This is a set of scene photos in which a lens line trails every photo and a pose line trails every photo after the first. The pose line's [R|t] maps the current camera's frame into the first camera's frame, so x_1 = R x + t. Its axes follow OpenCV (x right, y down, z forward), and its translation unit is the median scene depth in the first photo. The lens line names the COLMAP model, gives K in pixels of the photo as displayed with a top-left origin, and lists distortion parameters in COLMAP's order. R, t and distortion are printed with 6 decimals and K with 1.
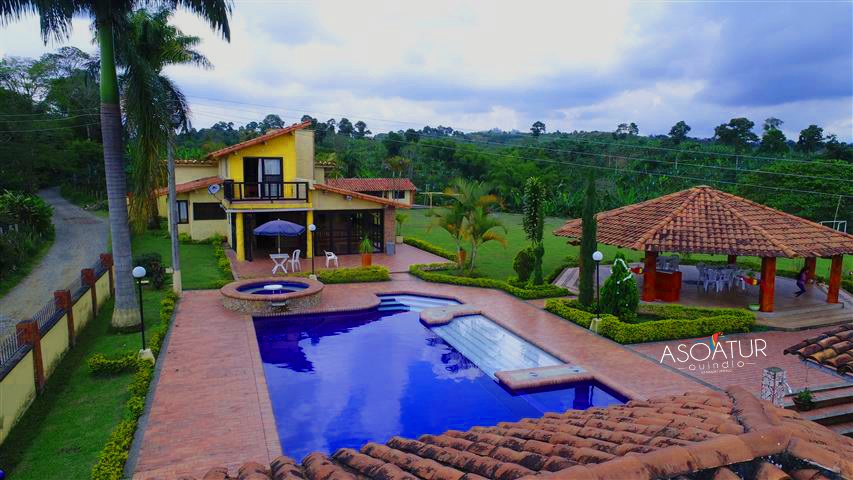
lens RADIAL K [[570.7, 0, 426.5], [0, 570.7, 240.0], [0, 0, 1]] dist [-0.000859, 0.000311]
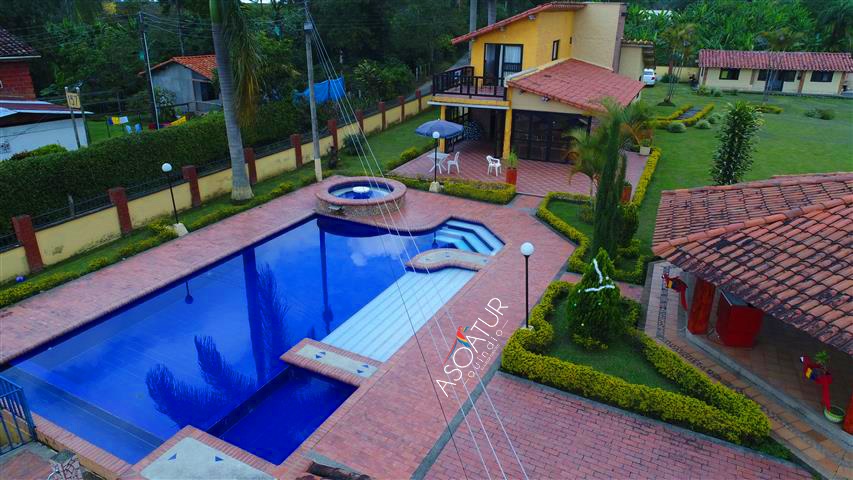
lens RADIAL K [[570.7, 0, 426.5], [0, 570.7, 240.0], [0, 0, 1]] dist [-0.000859, 0.000311]
pose [[0.682986, 0.268984, -0.679101, 0.402590], [-0.092215, 0.954039, 0.285142, -0.102051], [0.724587, -0.132125, 0.676400, 0.237600]]
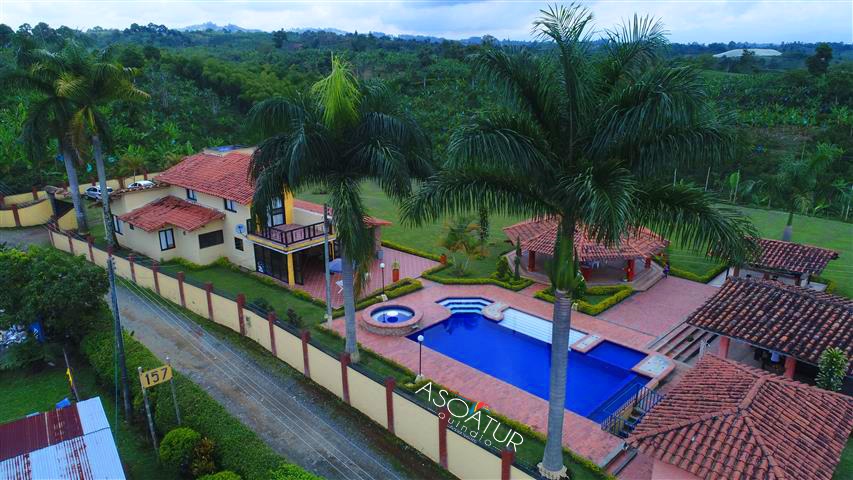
lens RADIAL K [[570.7, 0, 426.5], [0, 570.7, 240.0], [0, 0, 1]] dist [-0.000859, 0.000311]
pose [[0.893677, -0.141233, 0.425904, -0.584870], [0.066319, 0.980323, 0.185925, -0.288589], [-0.443782, -0.137912, 0.885459, -0.300852]]
